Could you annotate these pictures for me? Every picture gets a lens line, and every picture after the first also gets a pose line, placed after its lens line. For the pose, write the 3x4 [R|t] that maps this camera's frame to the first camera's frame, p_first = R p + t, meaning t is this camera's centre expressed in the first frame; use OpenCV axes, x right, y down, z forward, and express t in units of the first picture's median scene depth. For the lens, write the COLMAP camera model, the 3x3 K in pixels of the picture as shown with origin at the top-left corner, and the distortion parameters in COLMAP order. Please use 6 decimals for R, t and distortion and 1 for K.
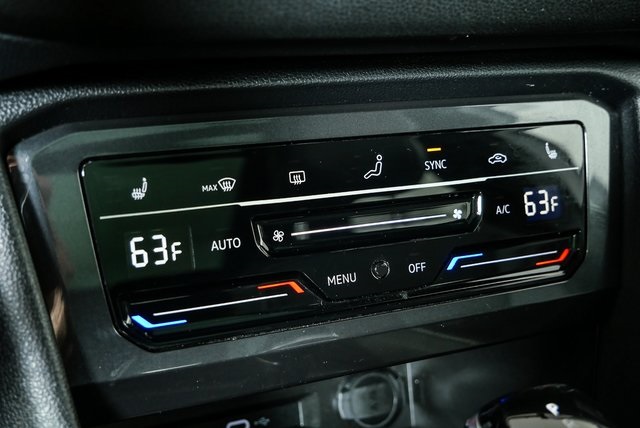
lens RADIAL K [[897.0, 0, 318.1], [0, 897.0, 217.8], [0, 0, 1]] dist [0.053171, 0.000000]
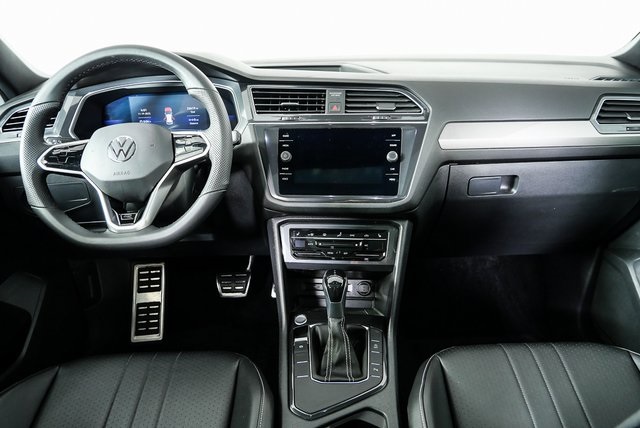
lens RADIAL K [[462.5, 0, 318.5], [0, 462.5, 213.9], [0, 0, 1]] dist [-0.040273, 0.012431]
pose [[0.845588, 0.076175, -0.528373, 1.539941], [-0.130044, 0.989343, -0.065485, 0.024127], [0.517754, 0.124085, 0.846483, -1.616947]]
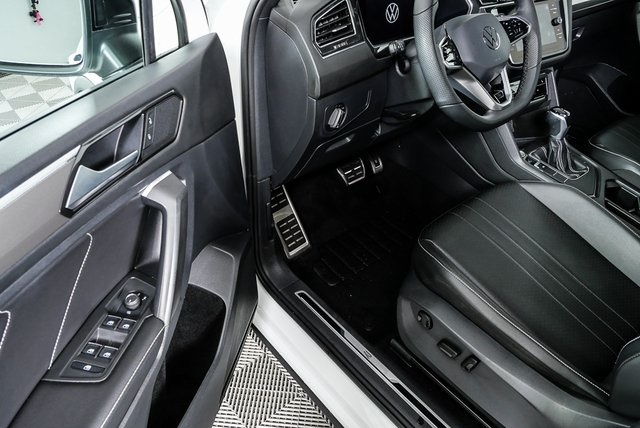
lens RADIAL K [[462.5, 0, 320.1], [0, 462.5, 212.5], [0, 0, 1]] dist [-0.040273, 0.012431]
pose [[0.984154, -0.171211, 0.046130, -2.120102], [0.161775, 0.973487, 0.161717, 0.079629], [-0.072595, -0.151692, 0.985758, -3.039473]]
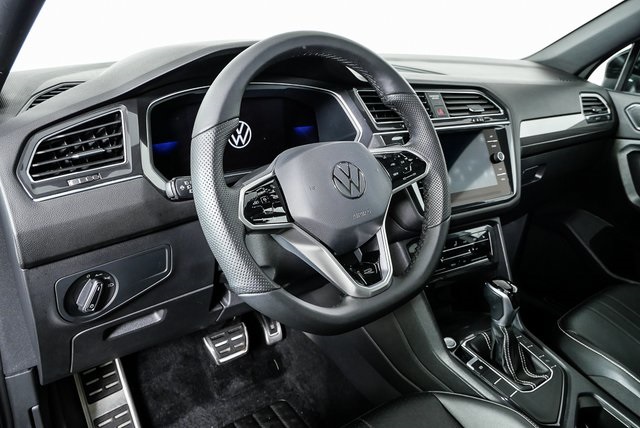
lens RADIAL K [[490.3, 0, 319.1], [0, 490.3, 216.3], [0, 0, 1]] dist [-0.028667, 0.010708]
pose [[0.991965, -0.097123, 0.081067, -1.012523], [0.103546, 0.991467, -0.079192, -0.074986], [-0.072684, 0.086950, 0.993558, -1.957691]]
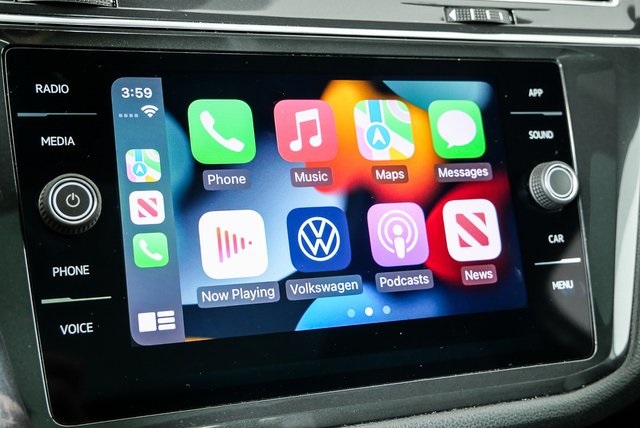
lens RADIAL K [[897.0, 0, 320.3], [0, 897.0, 214.7], [0, 0, 1]] dist [0.053171, 0.000000]
pose [[0.997778, 0.011313, -0.065657, 0.149550], [-0.019539, 0.991835, -0.126025, -0.361227], [0.063696, 0.127028, 0.989852, -0.296952]]
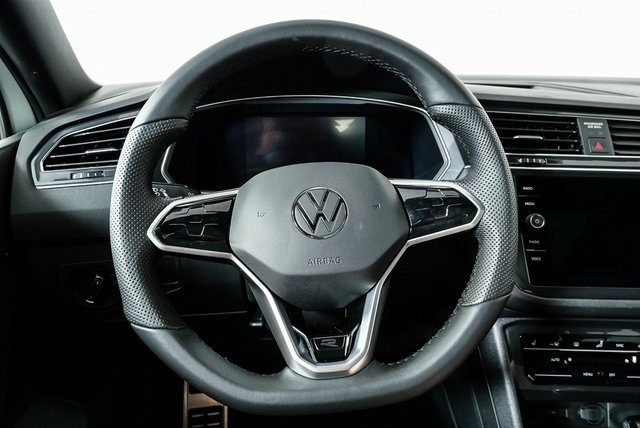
lens RADIAL K [[462.5, 0, 318.8], [0, 462.5, 215.5], [0, 0, 1]] dist [-0.040273, 0.012431]
pose [[0.884918, 0.052272, -0.462804, -0.121364], [-0.133111, 0.980619, -0.143762, -0.155387], [0.446319, 0.188822, 0.874726, -1.238980]]
